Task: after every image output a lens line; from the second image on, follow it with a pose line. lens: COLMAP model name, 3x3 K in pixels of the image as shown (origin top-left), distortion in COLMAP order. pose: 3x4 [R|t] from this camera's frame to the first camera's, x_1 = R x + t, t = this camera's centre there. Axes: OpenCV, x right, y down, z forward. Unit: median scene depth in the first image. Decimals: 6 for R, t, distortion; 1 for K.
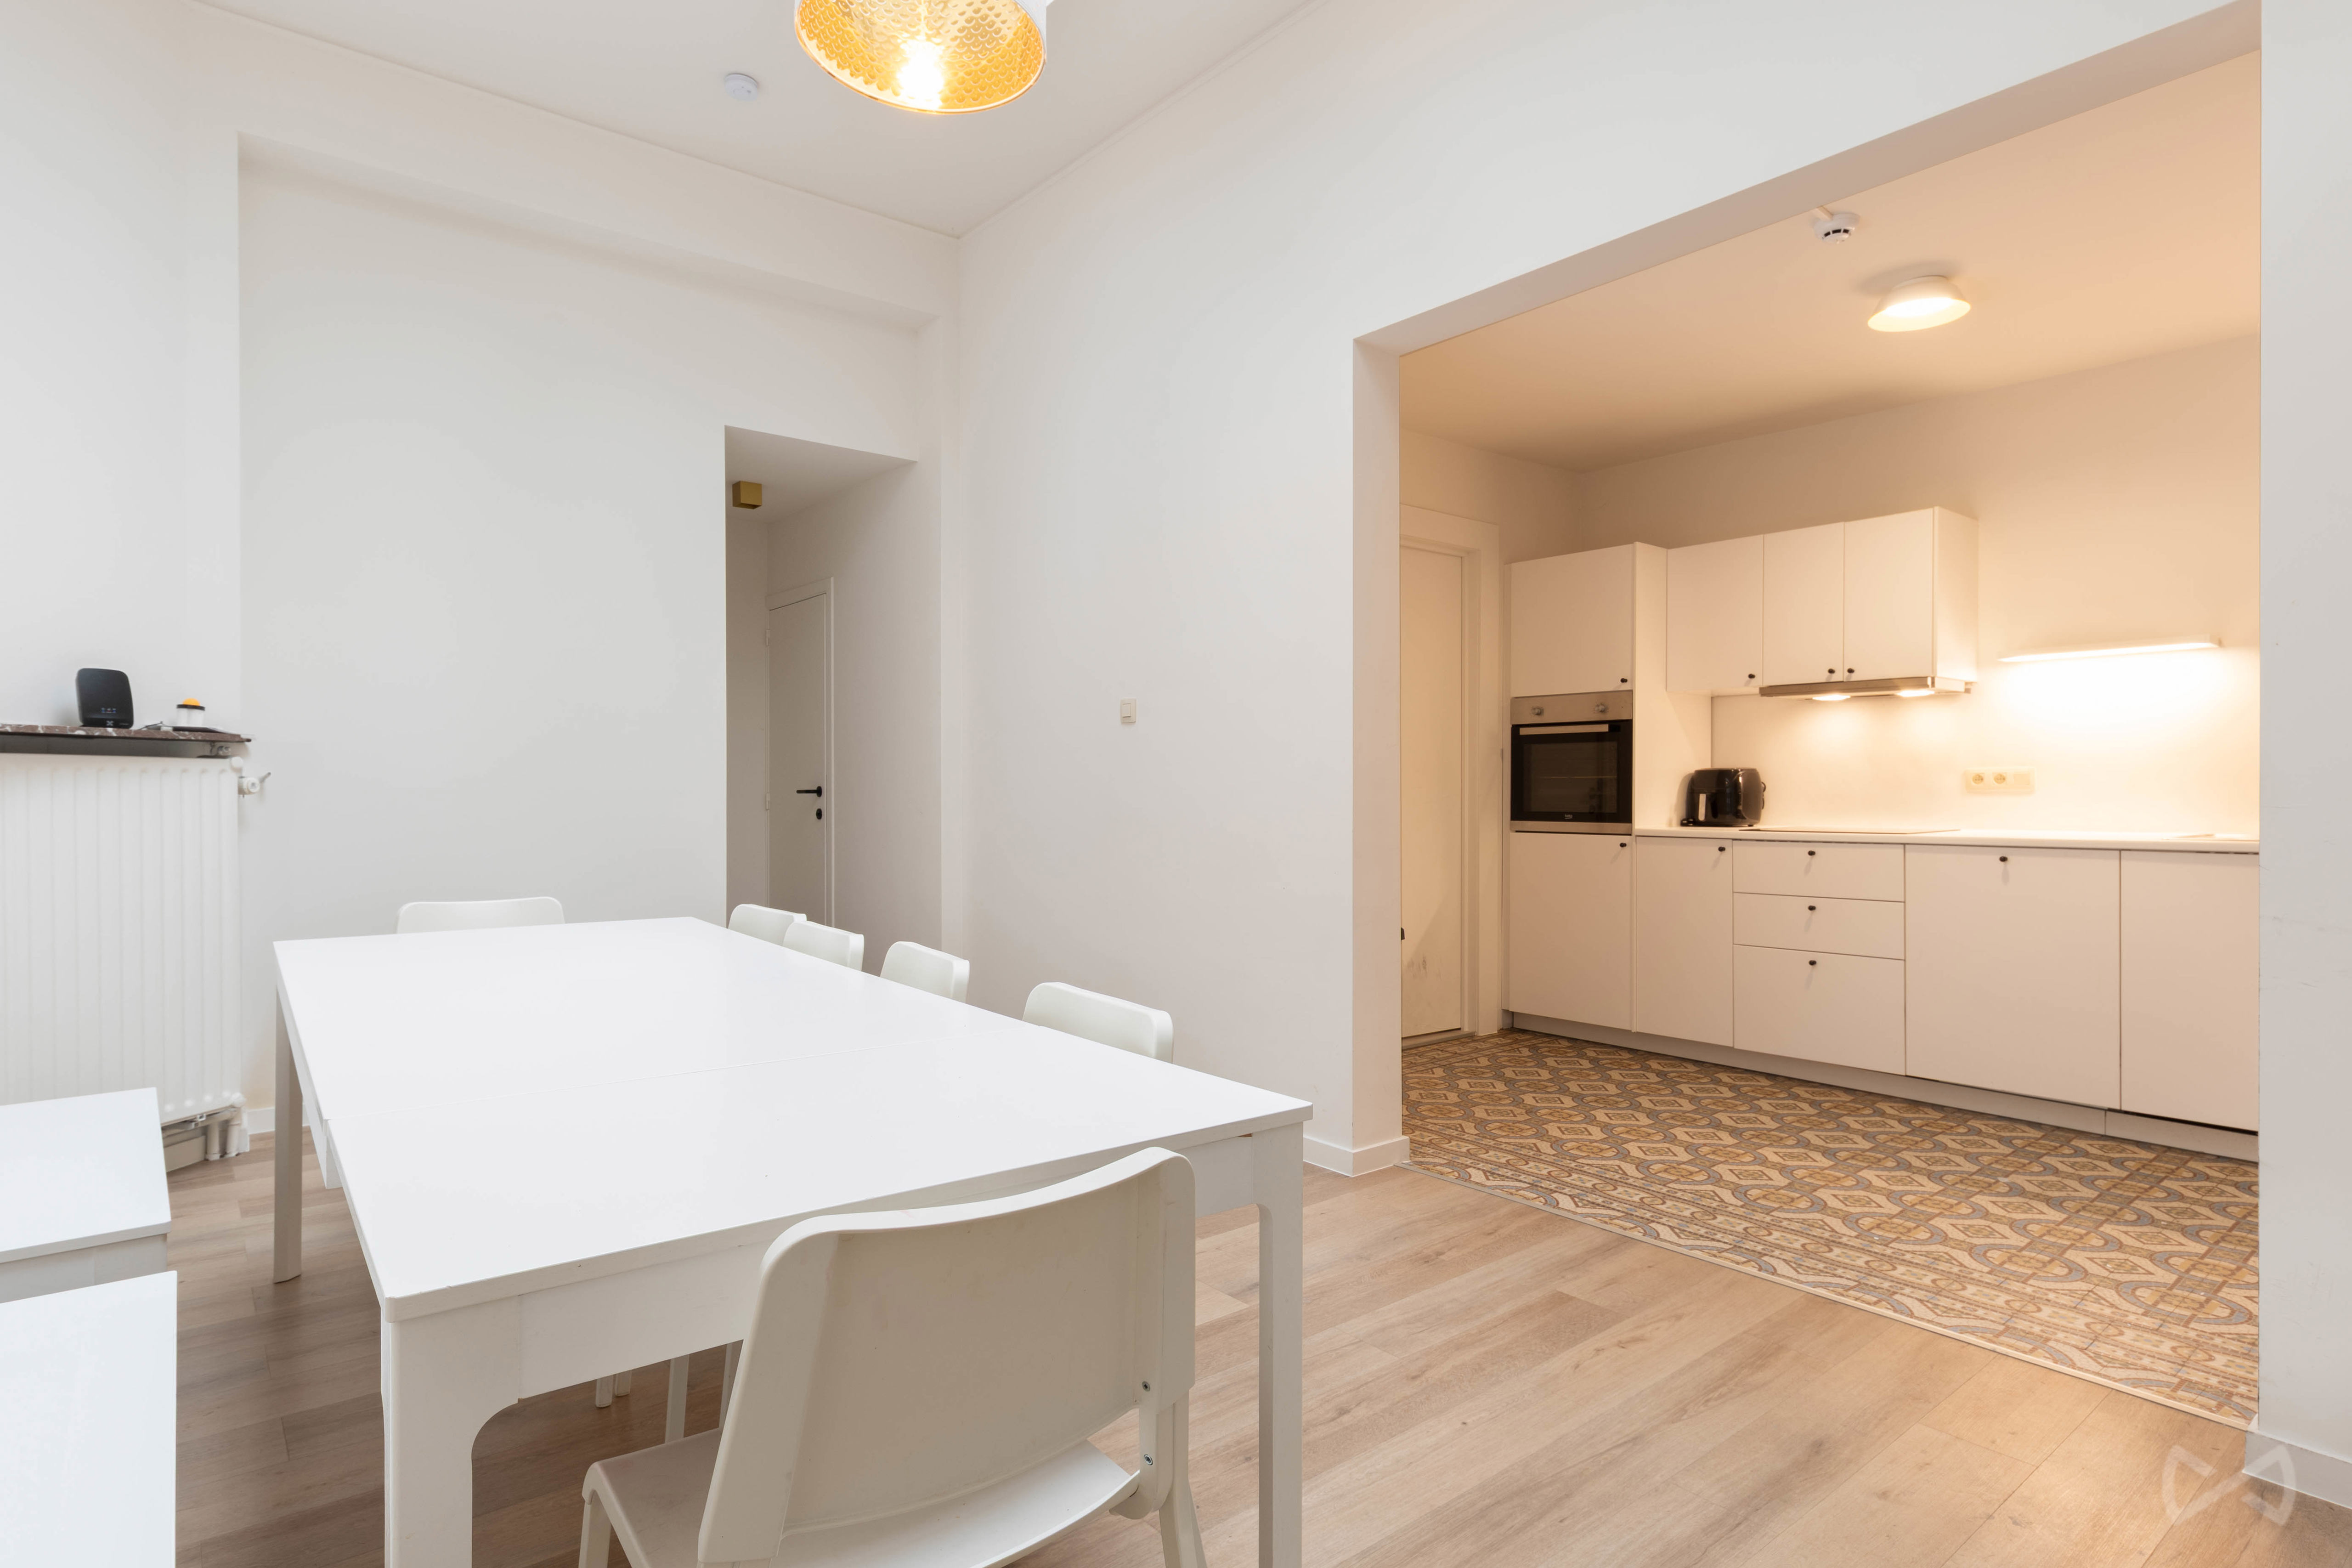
lens RADIAL K [[1197.2, 0, 1161.6], [0, 1197.2, 788.8], [0, 0, 1]] dist [0.011591, 0.000237]
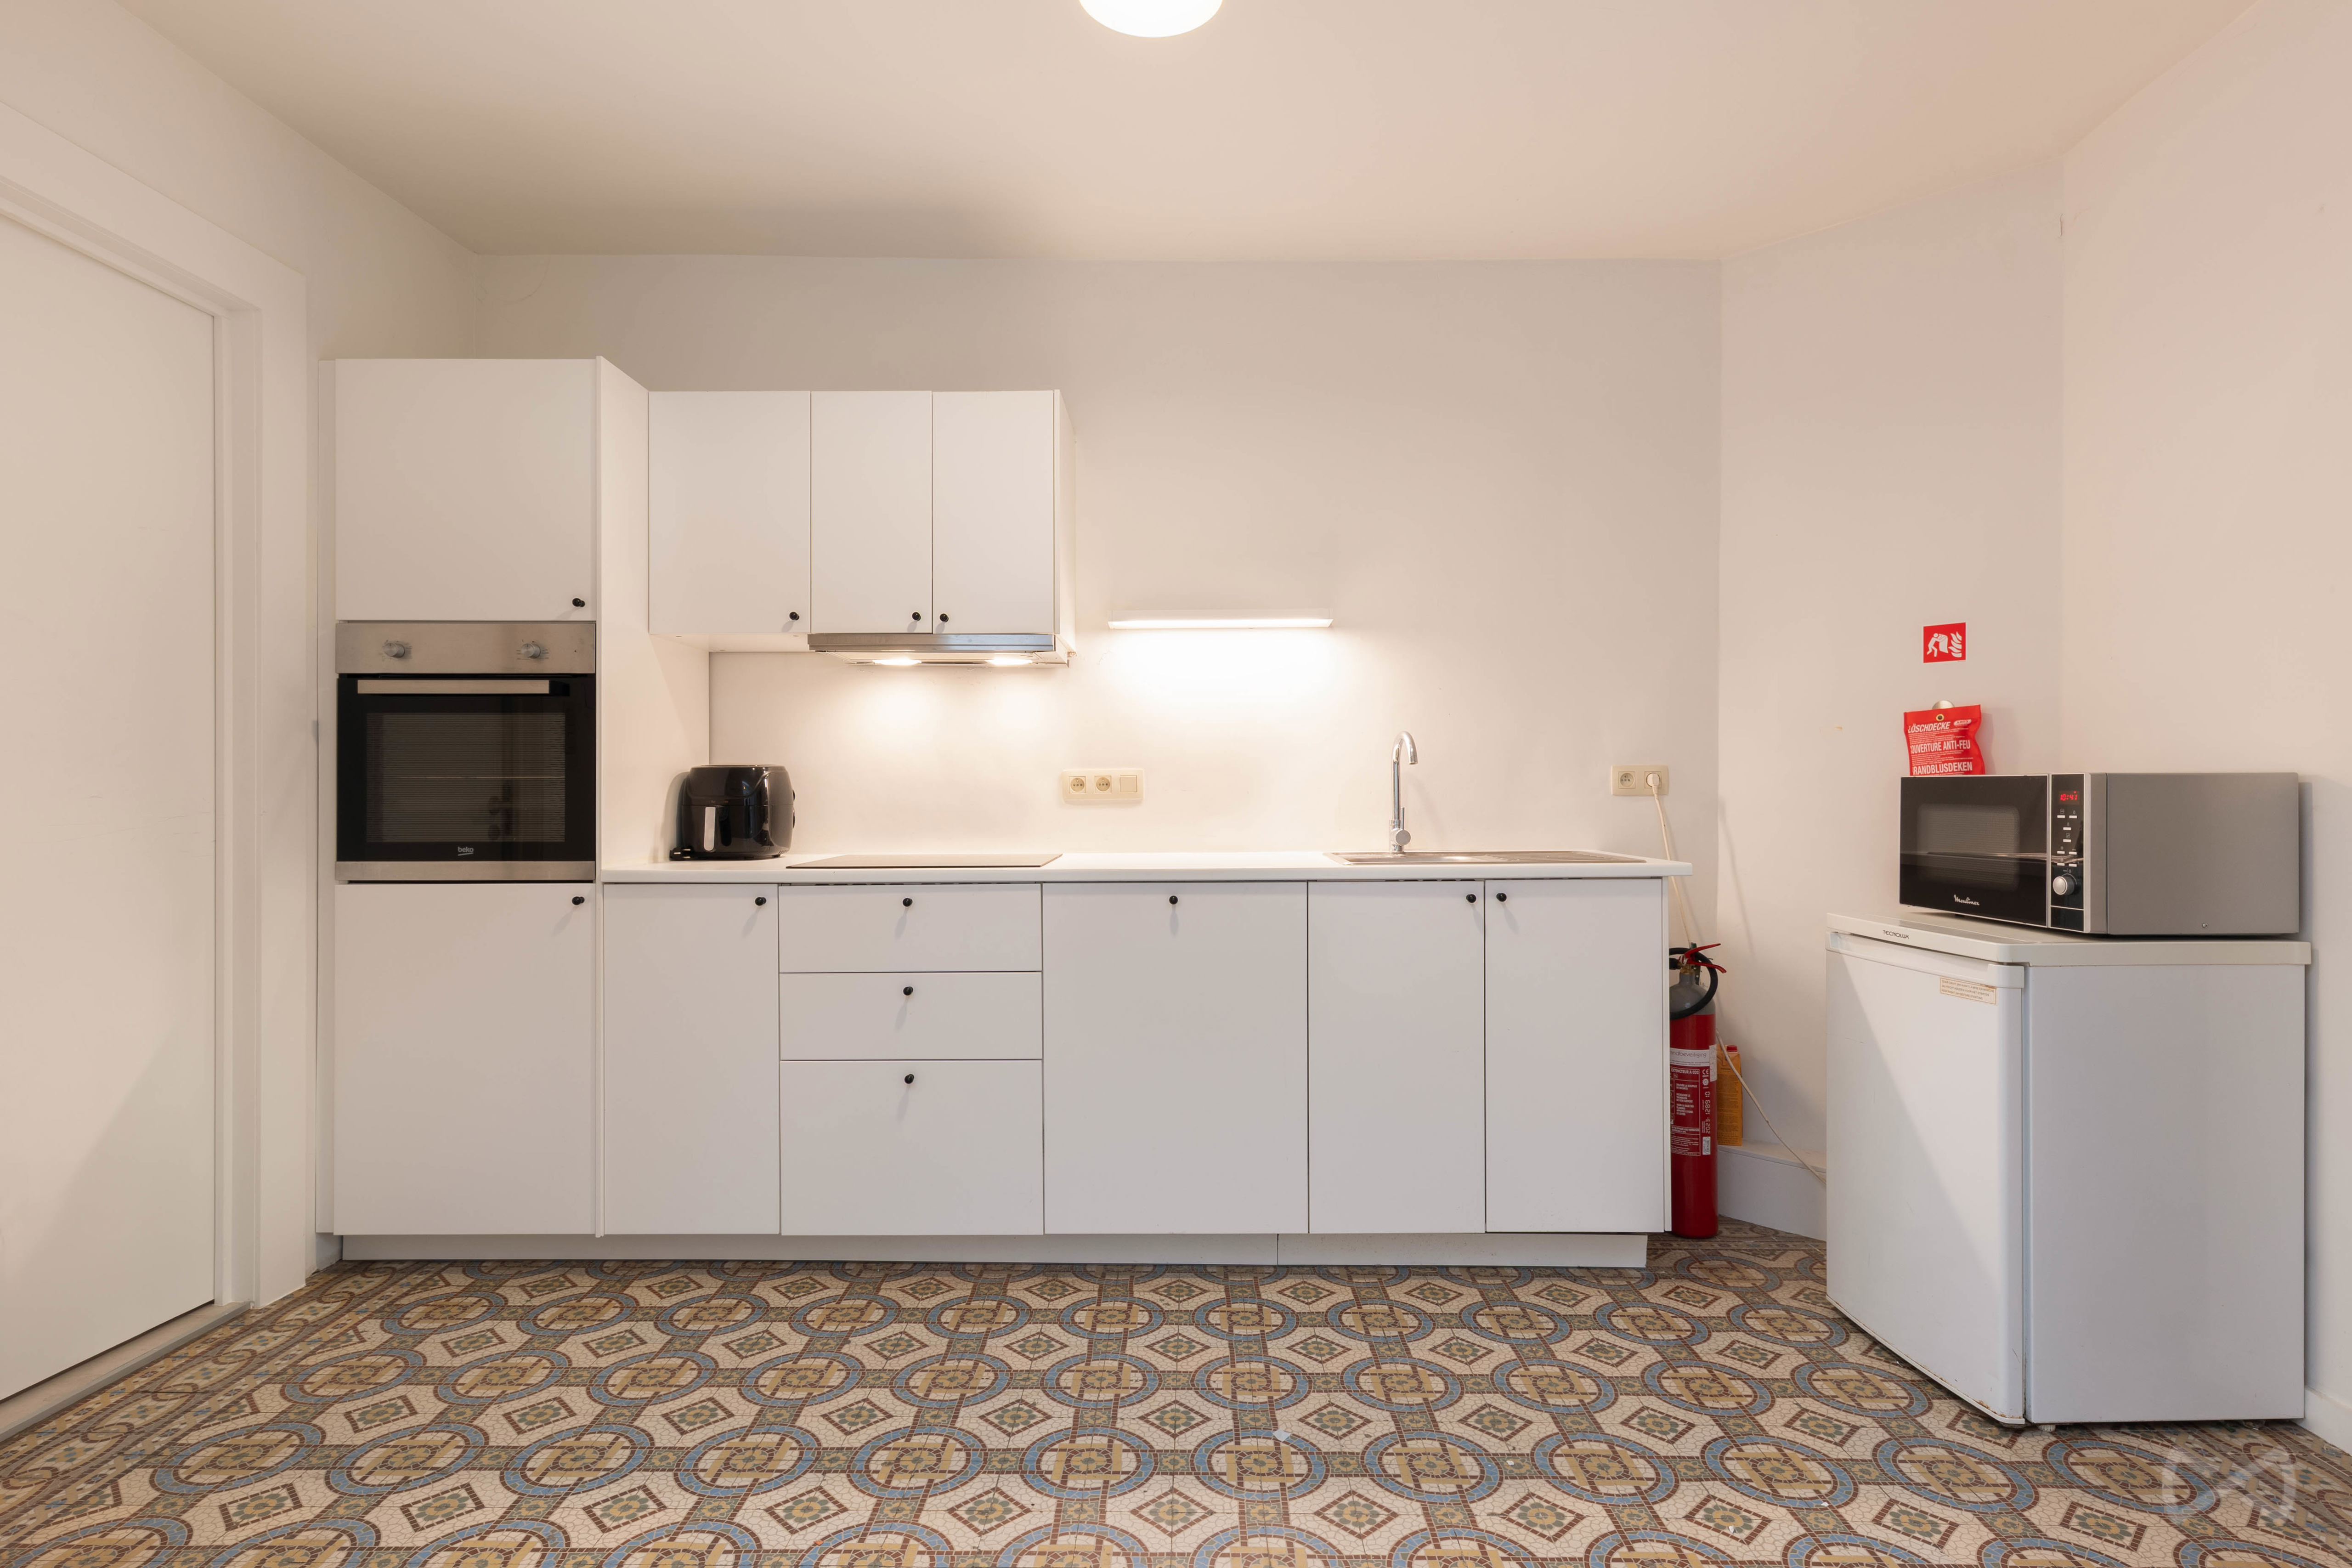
lens RADIAL K [[1197.2, 0, 1161.1], [0, 1197.2, 795.9], [0, 0, 1]] dist [0.011591, 0.000237]
pose [[0.626855, -0.002637, 0.779131, 0.122124], [0.001584, 0.999997, 0.002110, -0.002222], [-0.779134, -0.000088, 0.626857, 0.441658]]
